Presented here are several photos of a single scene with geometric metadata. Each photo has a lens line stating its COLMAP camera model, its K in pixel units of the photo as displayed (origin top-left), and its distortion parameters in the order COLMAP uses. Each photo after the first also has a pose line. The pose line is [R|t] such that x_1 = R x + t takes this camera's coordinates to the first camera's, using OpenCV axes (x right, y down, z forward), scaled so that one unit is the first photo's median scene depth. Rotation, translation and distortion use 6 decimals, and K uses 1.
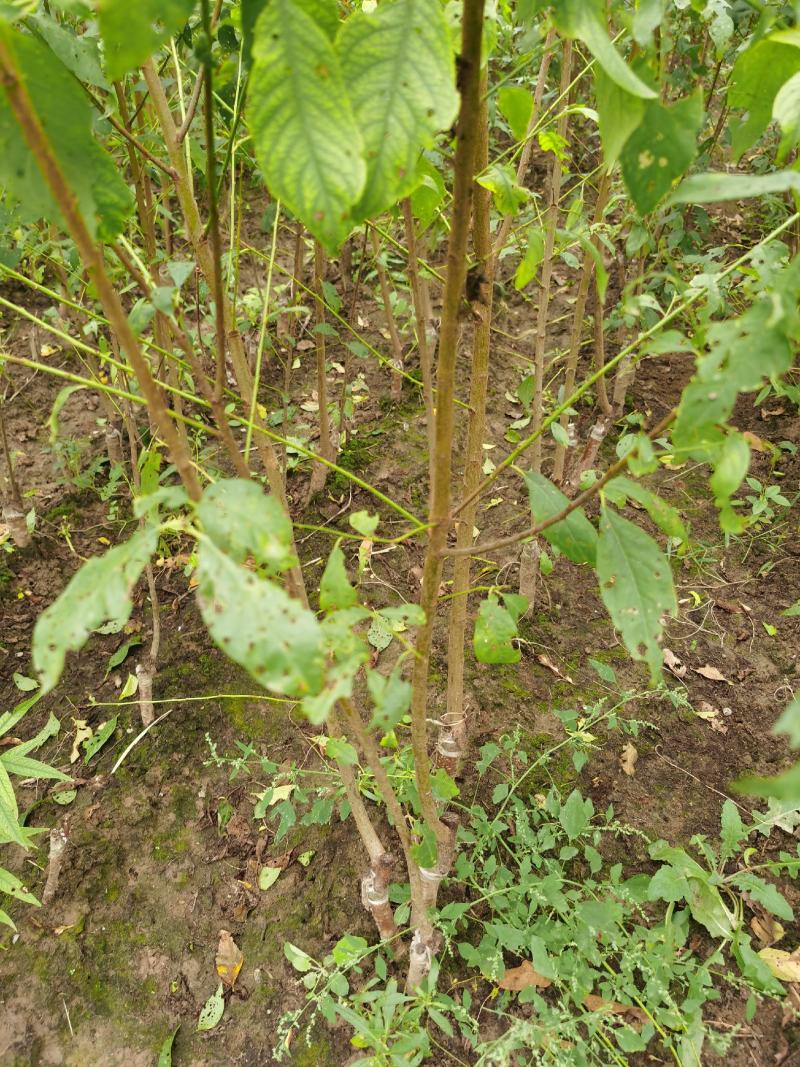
lens RADIAL K [[812.8, 0, 400.0], [0, 812.8, 533.5], [0, 0, 1]] dist [0.081208, -0.125416]
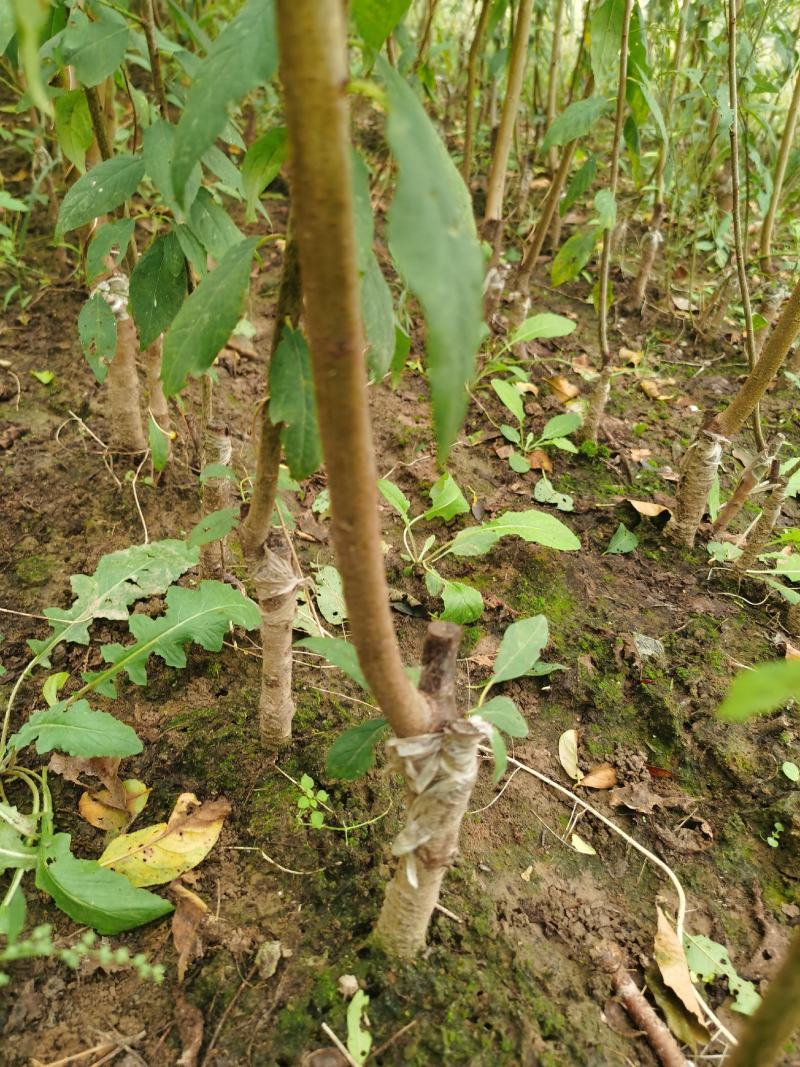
lens RADIAL K [[817.9, 0, 393.4], [0, 817.9, 522.9], [0, 0, 1]] dist [0.027816, -0.000181]
pose [[0.731504, -0.286361, 0.618789, 0.237240], [0.296181, 0.950890, 0.089917, 0.249461], [-0.614148, 0.117499, 0.780395, 0.386982]]
